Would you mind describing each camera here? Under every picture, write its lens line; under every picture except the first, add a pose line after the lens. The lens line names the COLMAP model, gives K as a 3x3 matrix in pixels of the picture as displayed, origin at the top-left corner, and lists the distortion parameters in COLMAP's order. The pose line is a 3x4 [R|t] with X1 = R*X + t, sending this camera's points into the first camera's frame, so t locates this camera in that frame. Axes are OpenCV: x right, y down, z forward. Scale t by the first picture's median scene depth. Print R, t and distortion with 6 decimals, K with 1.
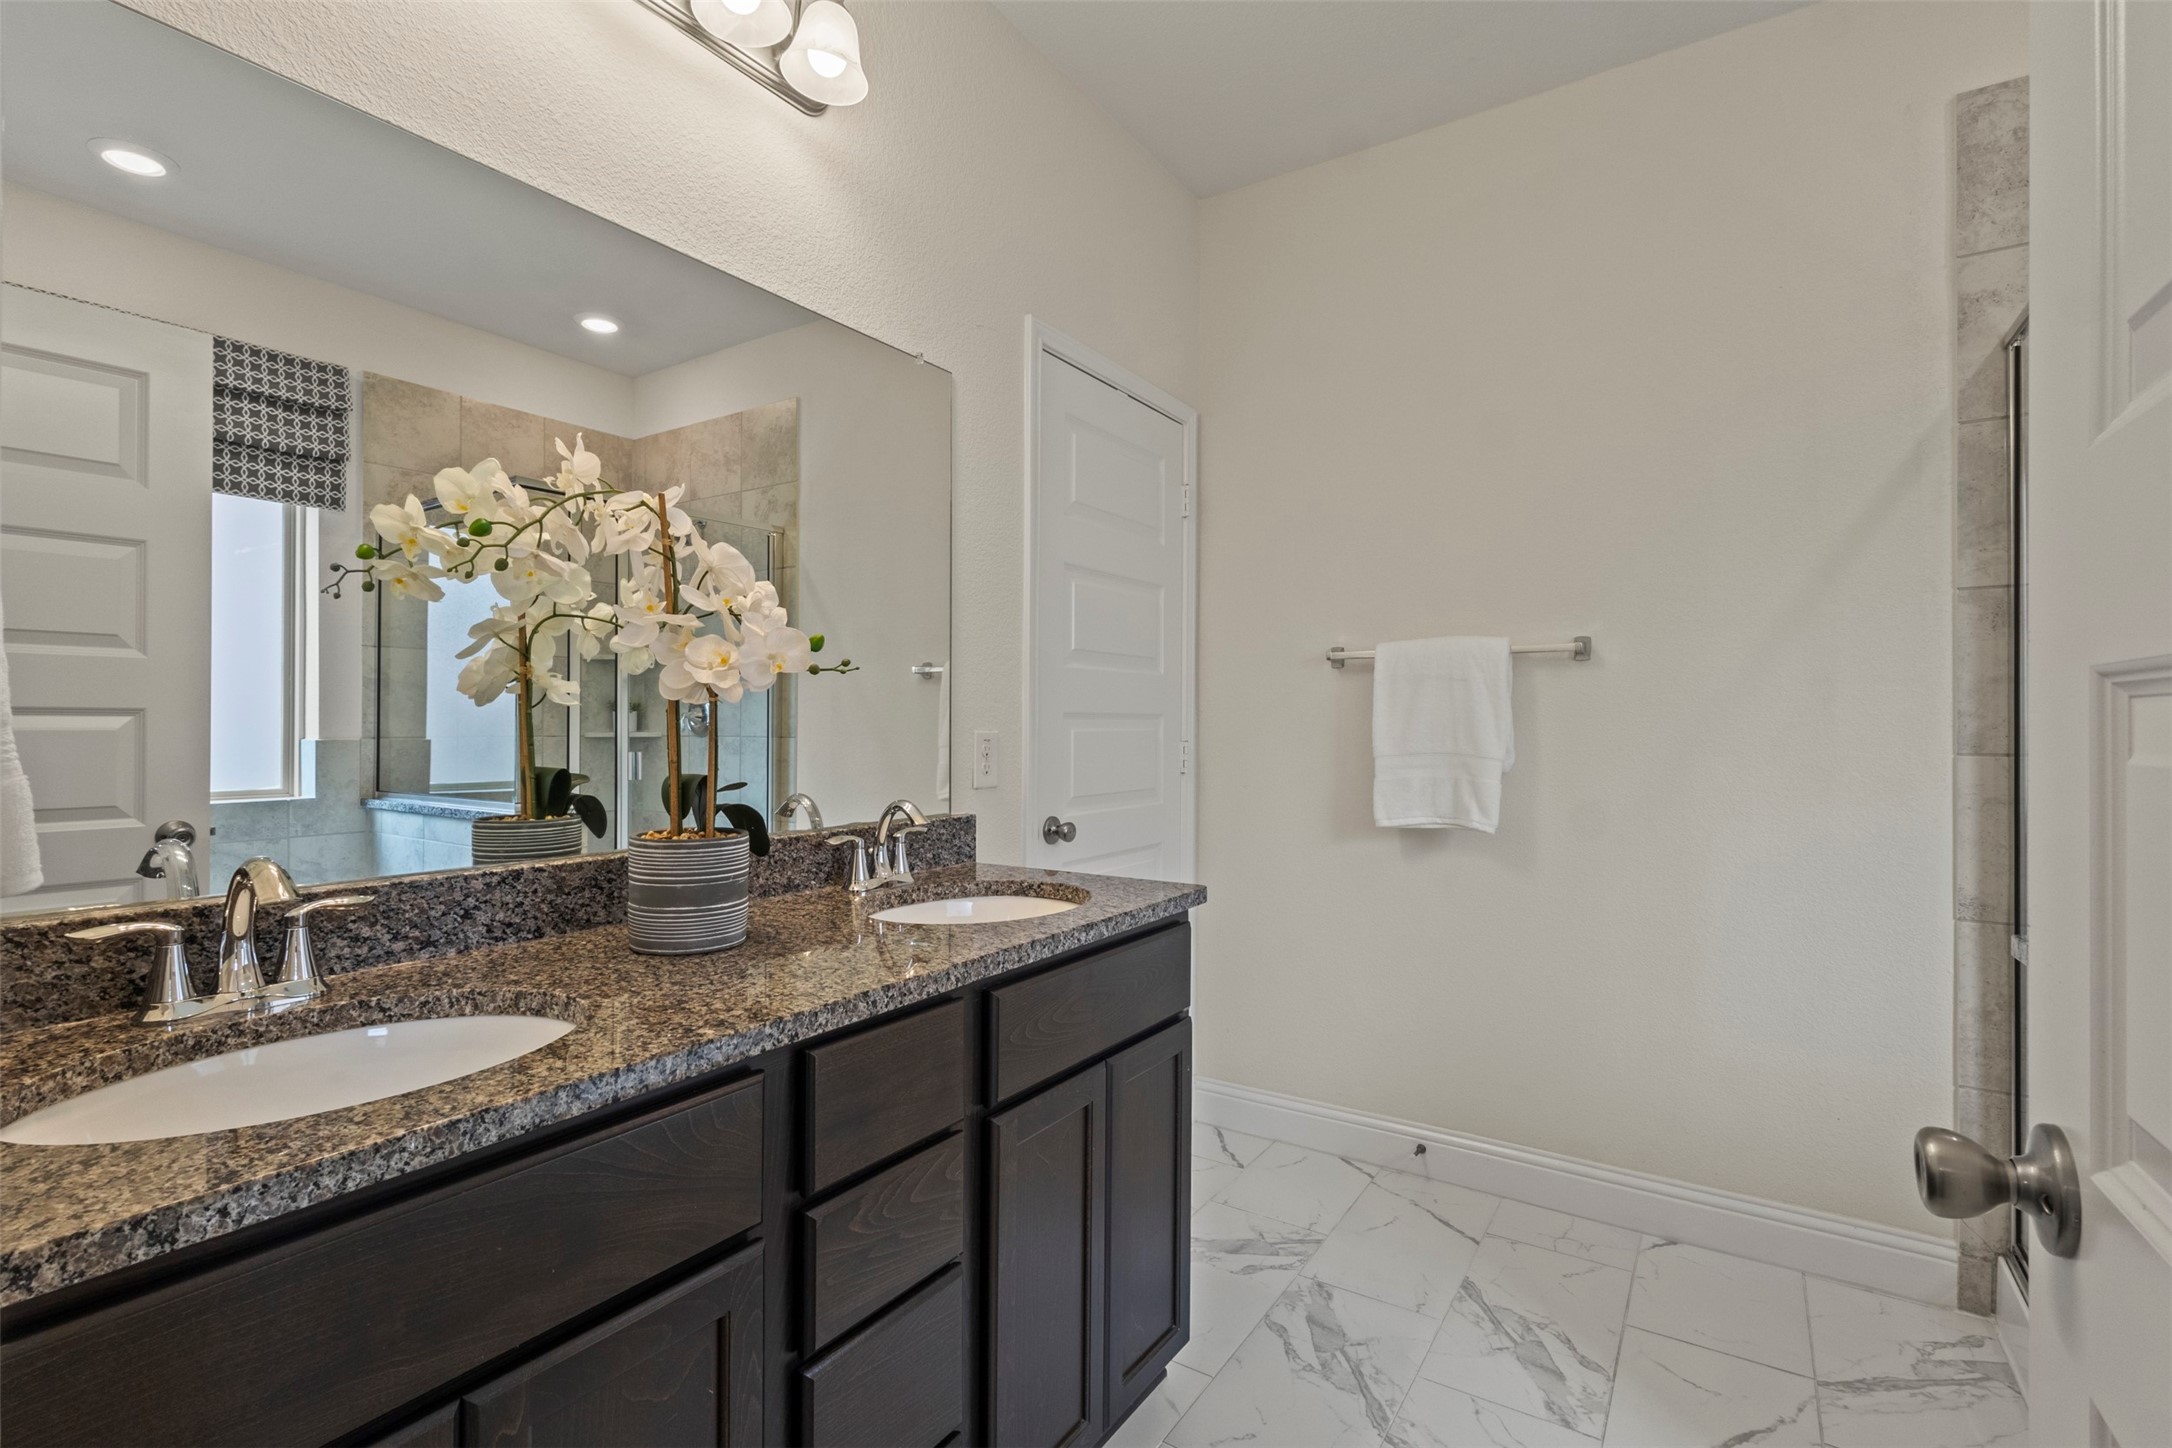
lens RADIAL K [[1001.1, 0, 1085.1], [0, 1001.1, 726.9], [0, 0, 1]] dist [-0.001581, 0.001328]
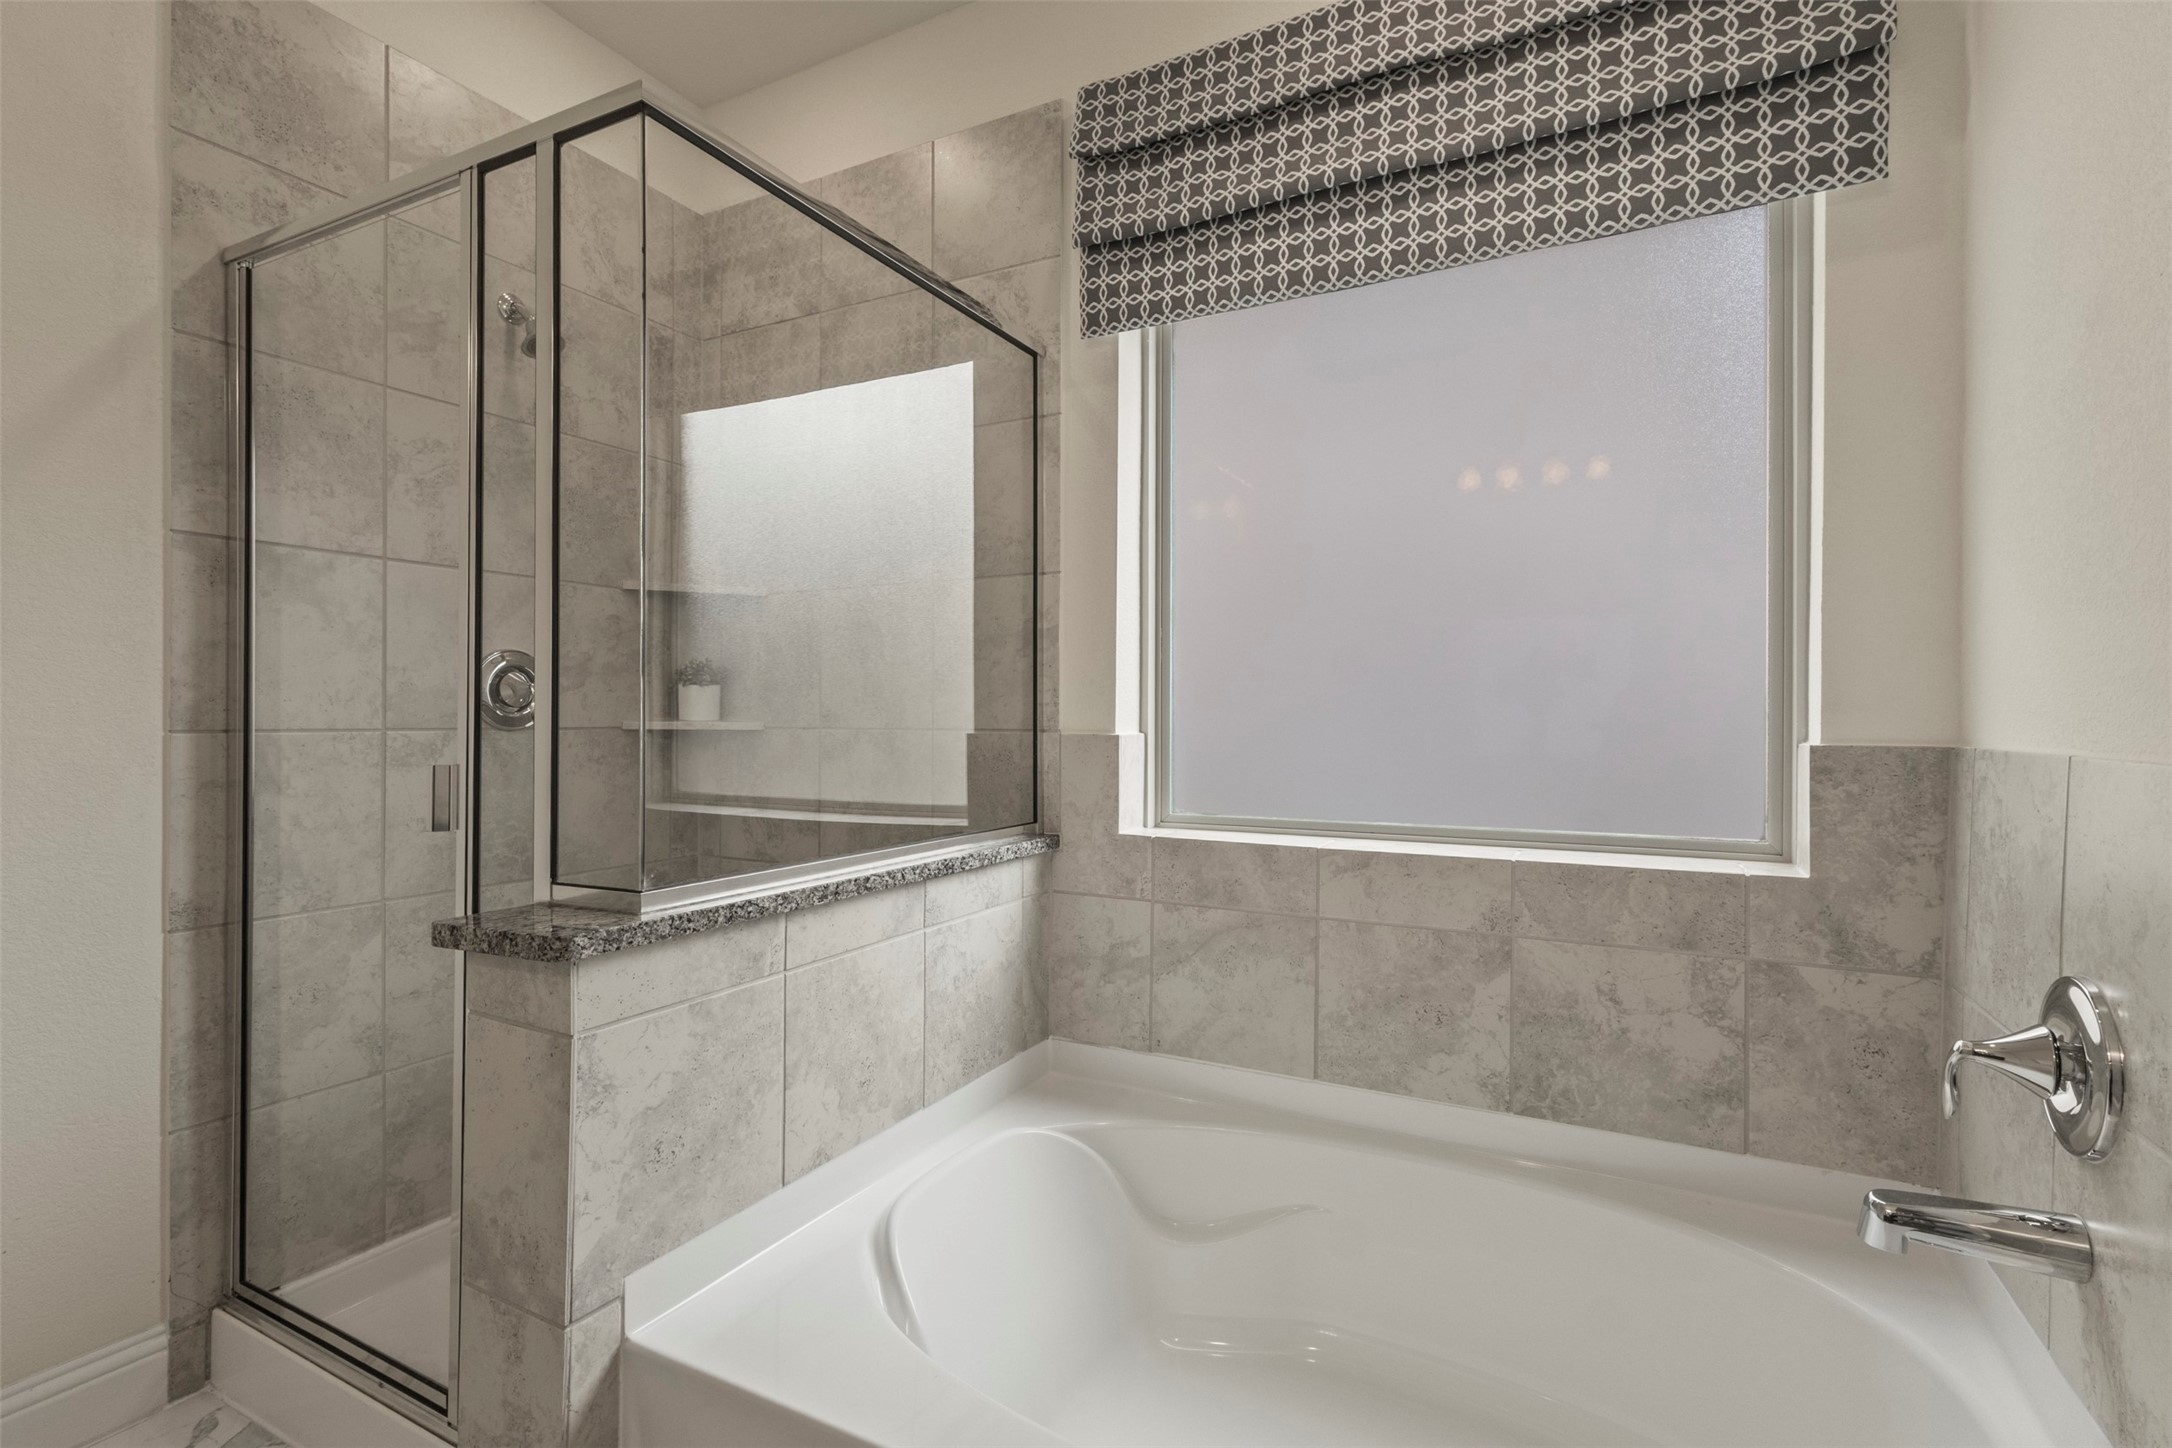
lens RADIAL K [[1001.1, 0, 1082.9], [0, 1001.1, 718.5], [0, 0, 1]] dist [-0.001581, 0.001328]
pose [[-0.088947, -0.002264, 0.996034, -0.015110], [-0.010578, 0.999943, 0.001328, 0.007868], [-0.995980, -0.010418, -0.088966, 0.326265]]
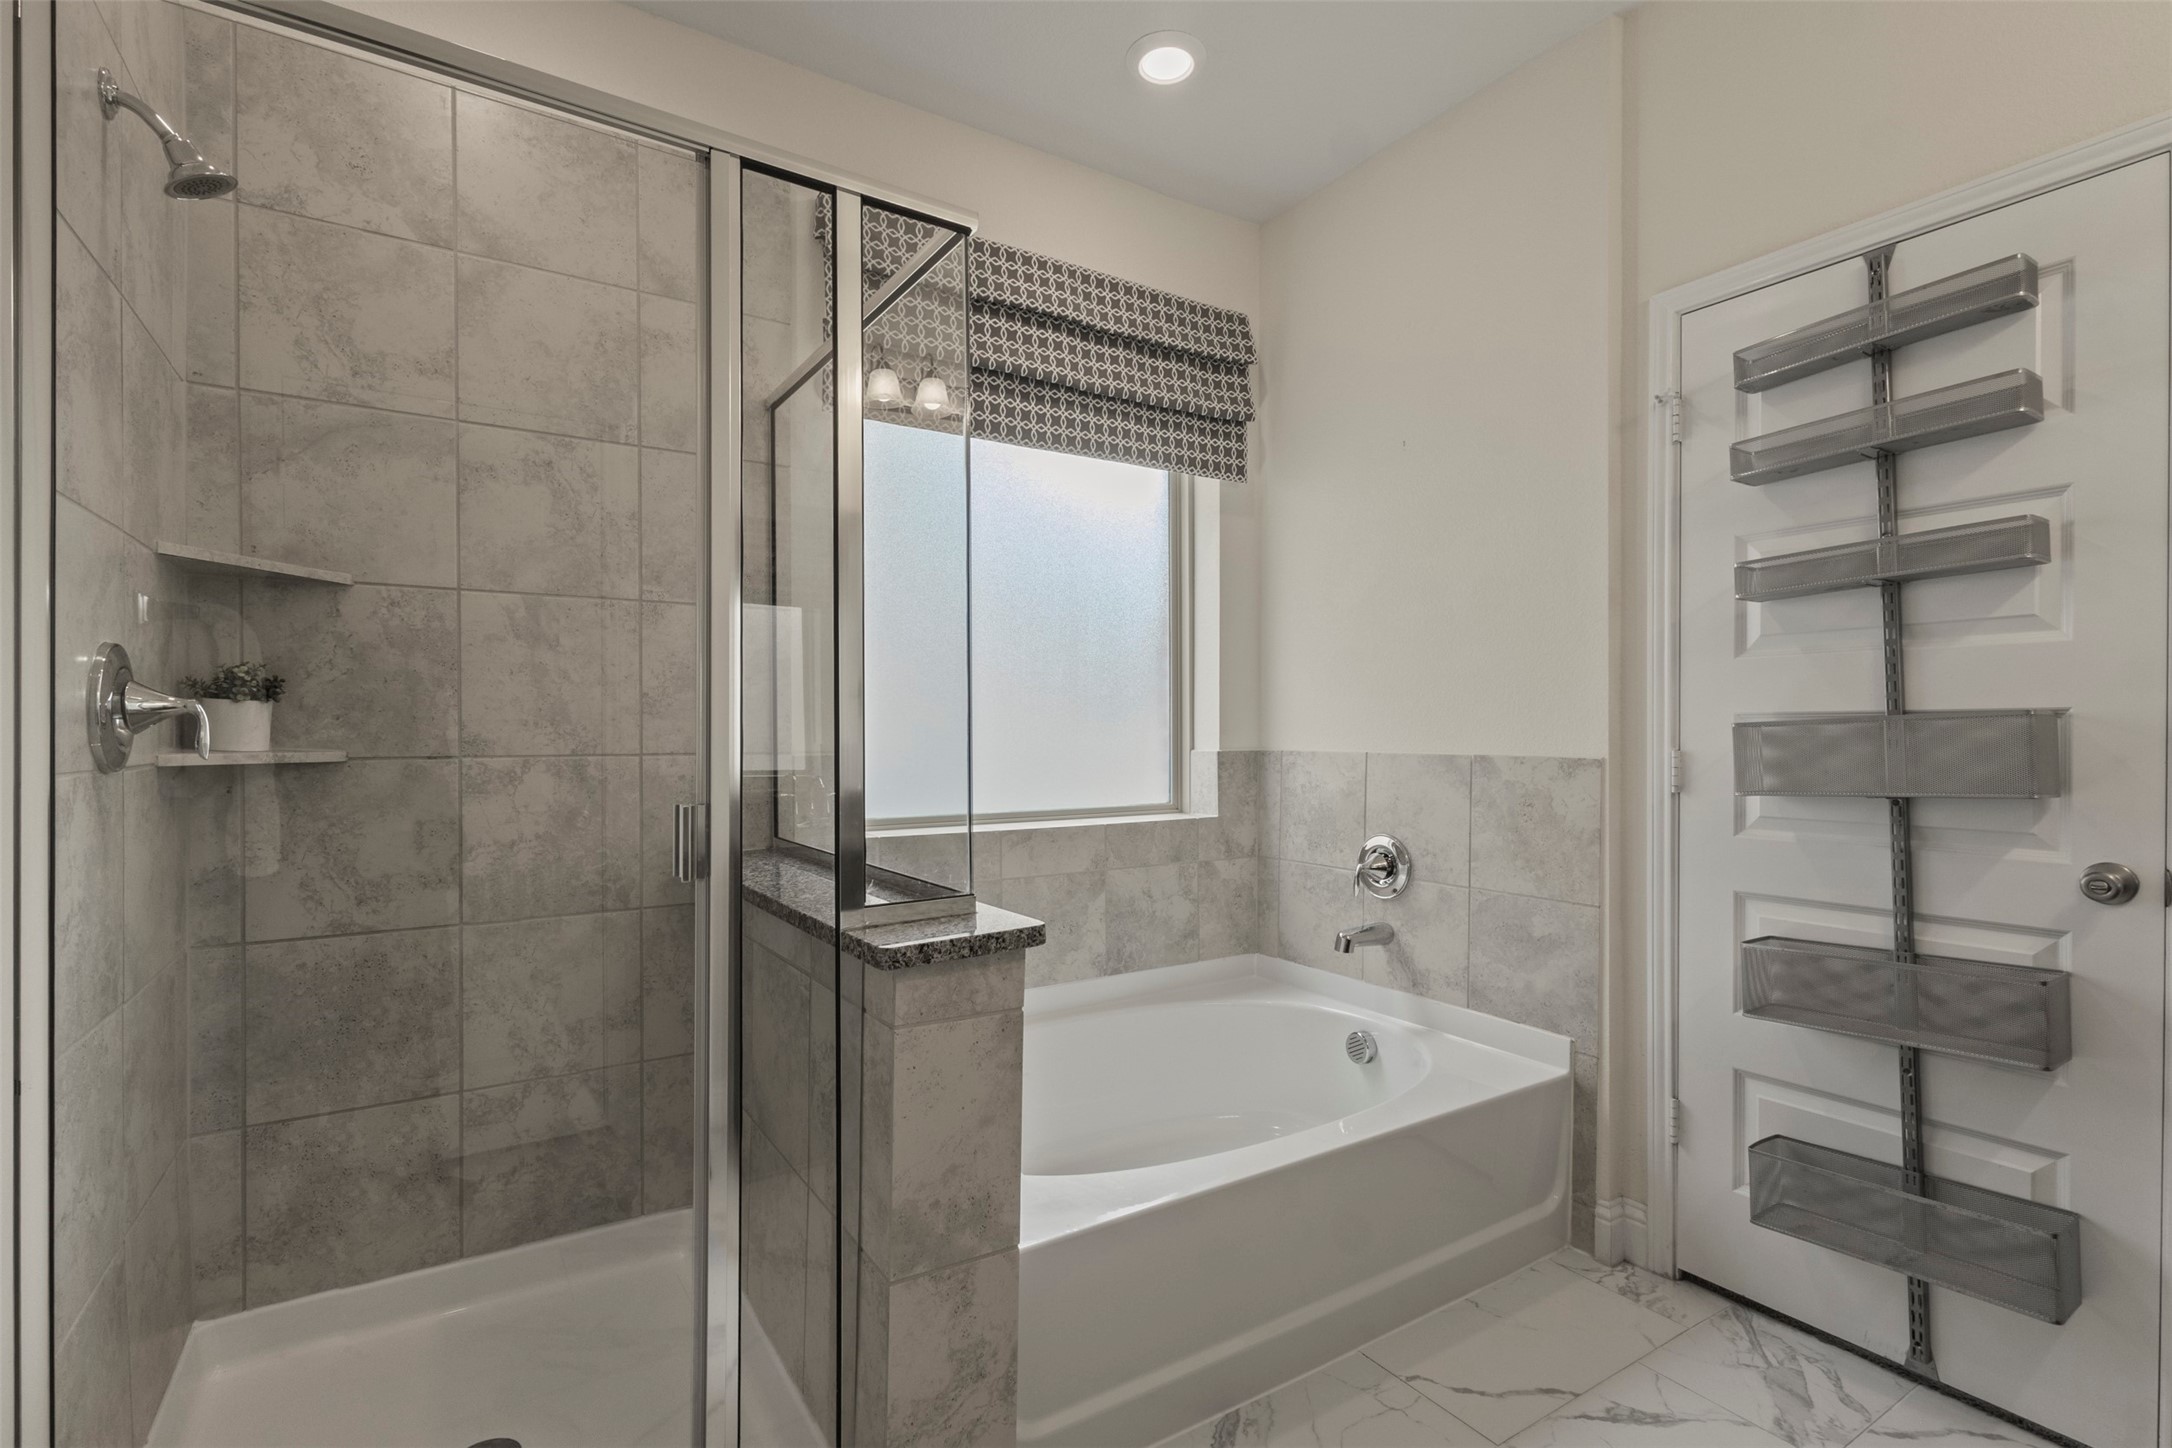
lens RADIAL K [[1001.1, 0, 1080.7], [0, 1001.1, 729.9], [0, 0, 1]] dist [-0.001581, 0.001328]
pose [[-0.910476, -0.002064, 0.413557, 0.366446], [-0.004539, 0.999977, -0.005000, -0.003864], [-0.413537, -0.006429, -0.910464, 1.578743]]
